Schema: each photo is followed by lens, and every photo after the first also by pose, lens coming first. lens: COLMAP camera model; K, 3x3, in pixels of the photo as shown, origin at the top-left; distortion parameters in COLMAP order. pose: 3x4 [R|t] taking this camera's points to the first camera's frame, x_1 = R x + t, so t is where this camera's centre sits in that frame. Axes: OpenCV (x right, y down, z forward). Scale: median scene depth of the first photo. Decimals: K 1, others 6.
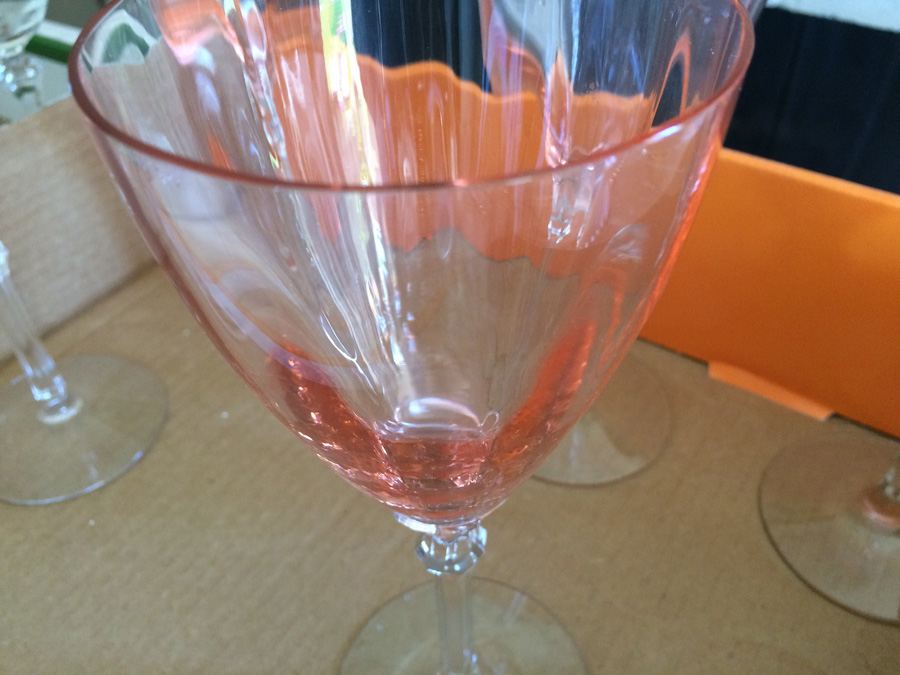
lens RADIAL K [[822.2, 0, 447.2], [0, 822.2, 339.3], [0, 0, 1]] dist [0.013390, 0.000000]
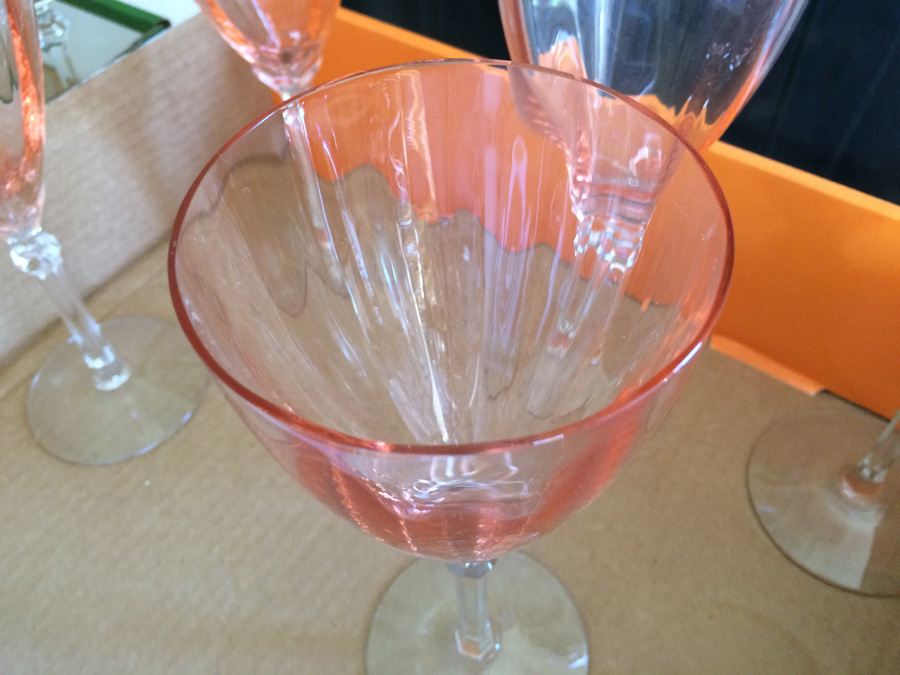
lens RADIAL K [[822.2, 0, 447.0], [0, 822.2, 332.2], [0, 0, 1]] dist [0.013390, 0.000000]
pose [[0.999816, 0.011420, -0.015394, -0.008884], [-0.008945, 0.988309, 0.152202, -0.156170], [0.016952, -0.152036, 0.988229, -0.070190]]
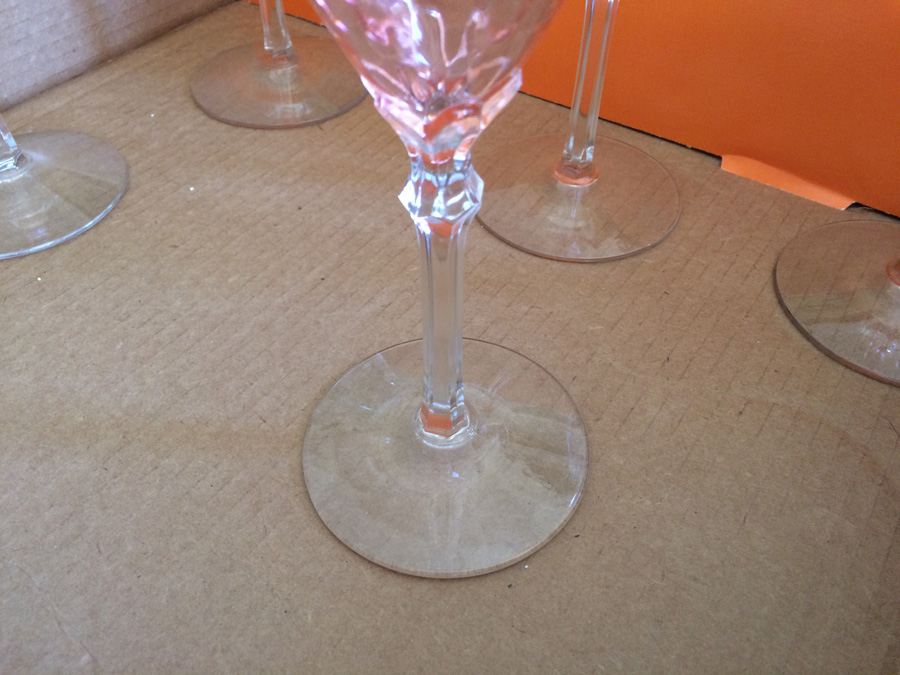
lens RADIAL K [[822.2, 0, 449.4], [0, 822.2, 343.1], [0, 0, 1]] dist [0.013390, 0.000000]
pose [[0.999176, 0.032890, 0.023795, -0.002208], [-0.033900, 0.998484, 0.043362, 0.242735], [-0.022333, -0.044133, 0.998776, 0.086998]]
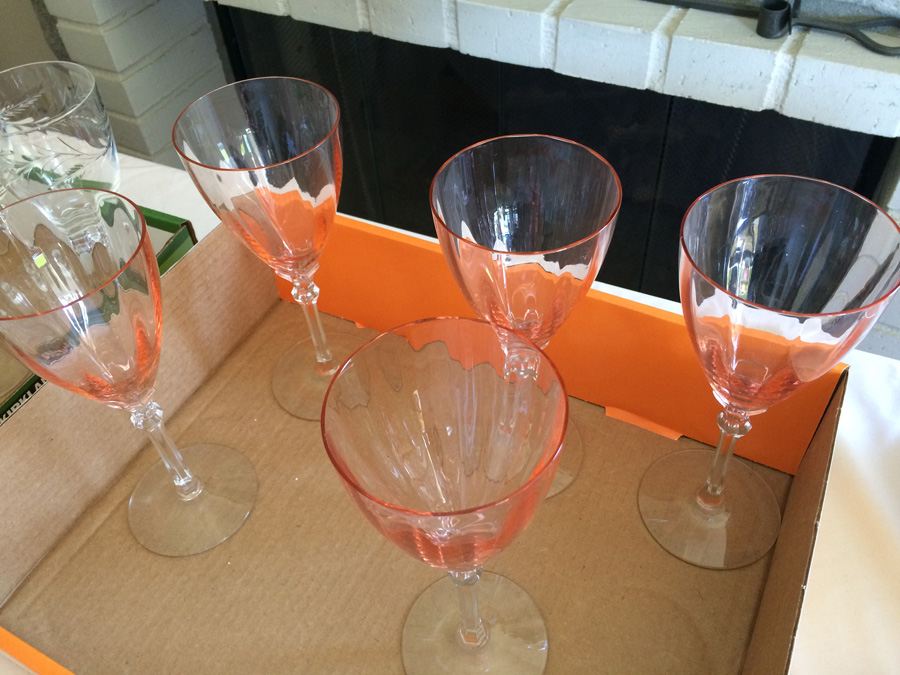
lens RADIAL K [[822.2, 0, 448.7], [0, 822.2, 329.1], [0, 0, 1]] dist [0.013390, 0.000000]
pose [[0.992269, -0.108354, 0.060514, -0.059491], [0.103093, 0.991103, 0.084180, -0.321380], [-0.069097, -0.077290, 0.994611, -0.586629]]
